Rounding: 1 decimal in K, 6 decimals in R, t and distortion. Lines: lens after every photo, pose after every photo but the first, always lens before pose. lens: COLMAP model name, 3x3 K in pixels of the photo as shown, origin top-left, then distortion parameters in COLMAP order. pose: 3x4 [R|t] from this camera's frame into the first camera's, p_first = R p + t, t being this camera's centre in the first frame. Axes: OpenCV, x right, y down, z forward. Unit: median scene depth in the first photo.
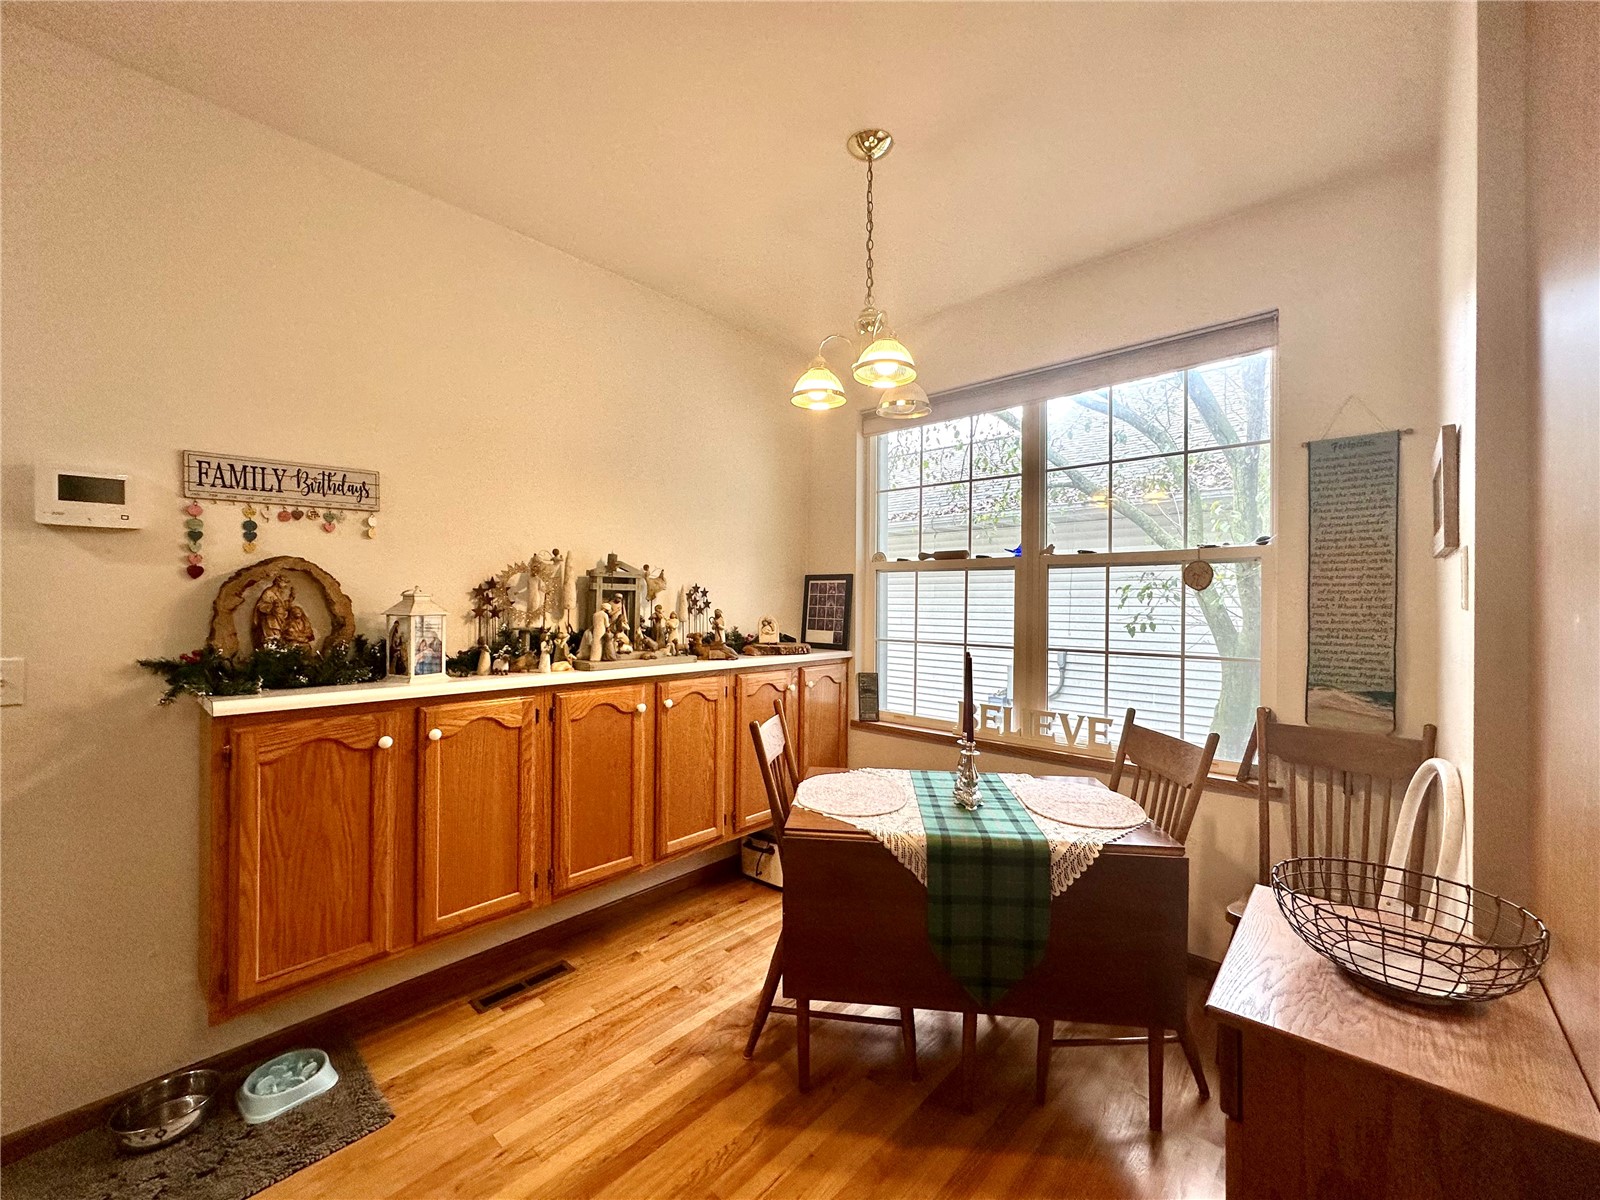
lens RADIAL K [[638.9, 0, 801.6], [0, 638.9, 600.9], [0, 0, 1]] dist [-0.005089, 0.001444]
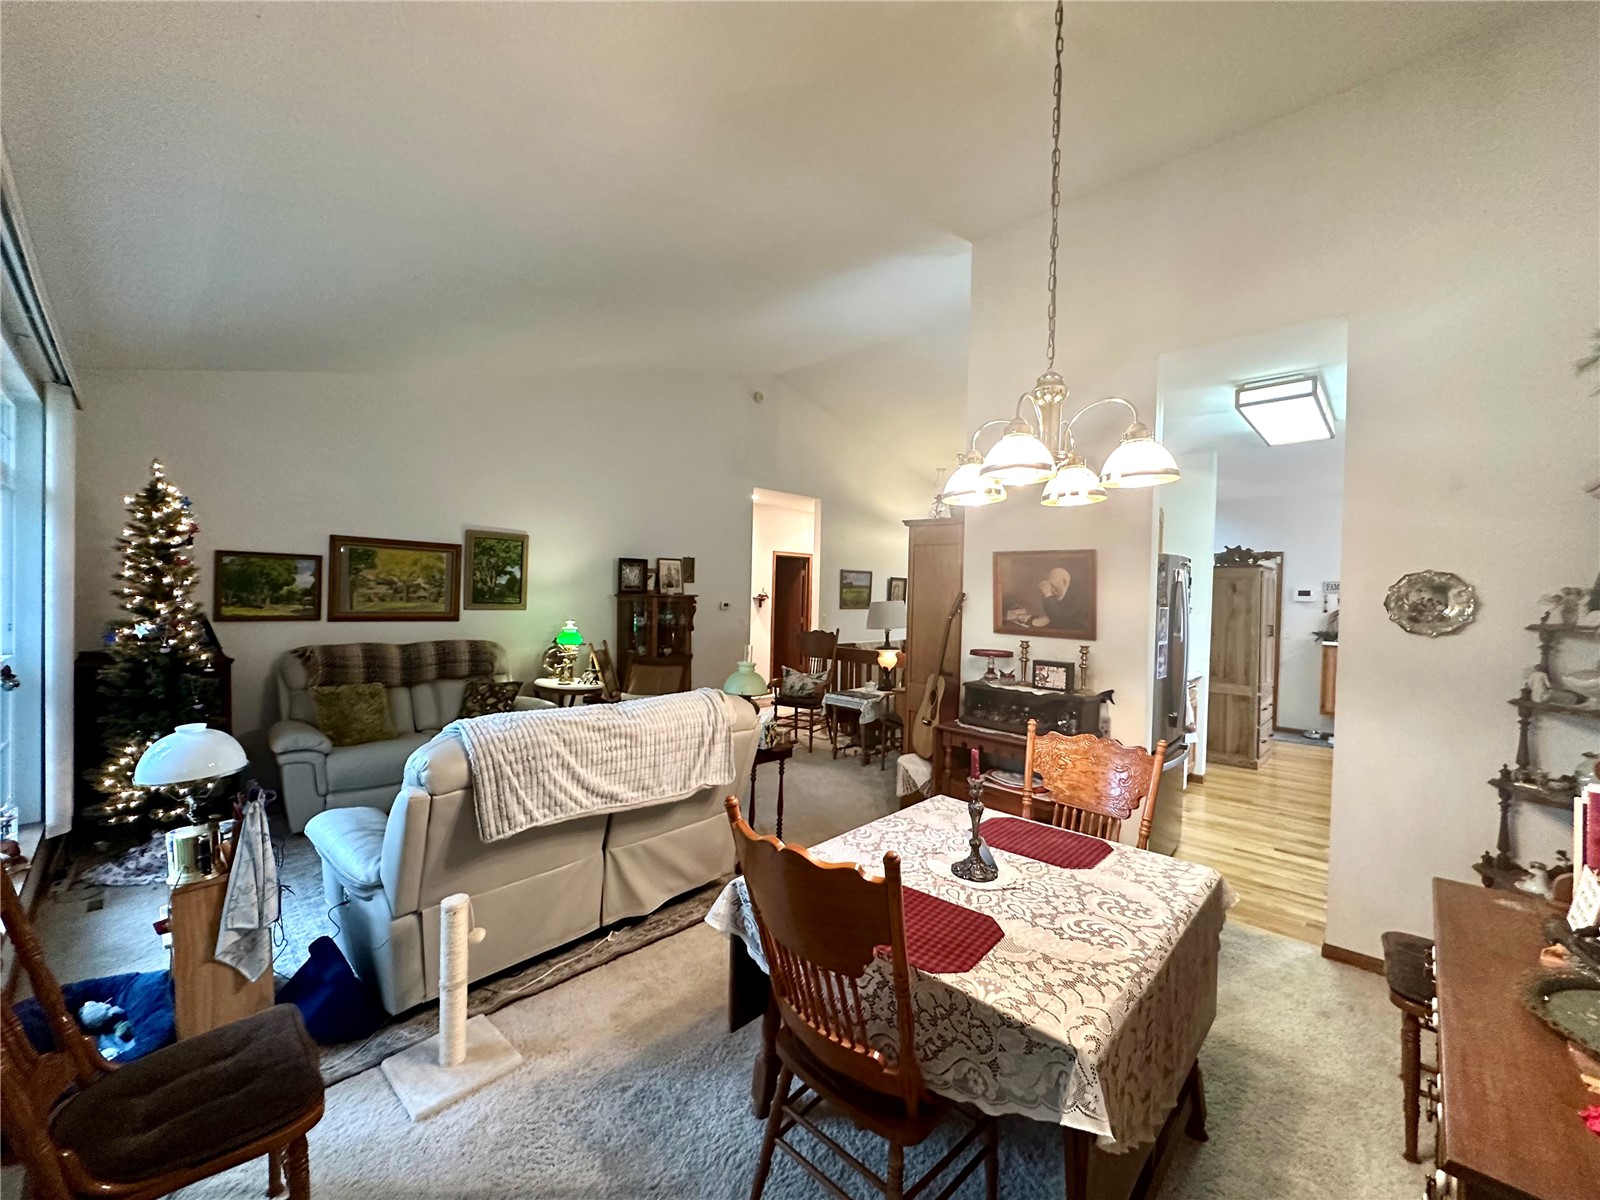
lens RADIAL K [[638.9, 0, 795.4], [0, 638.9, 602.4], [0, 0, 1]] dist [-0.005089, 0.001444]
pose [[-0.032504, 0.013388, -0.999382, 3.535335], [-0.021988, 0.999659, 0.014106, -0.093762], [0.999230, 0.022433, -0.032198, -2.476747]]
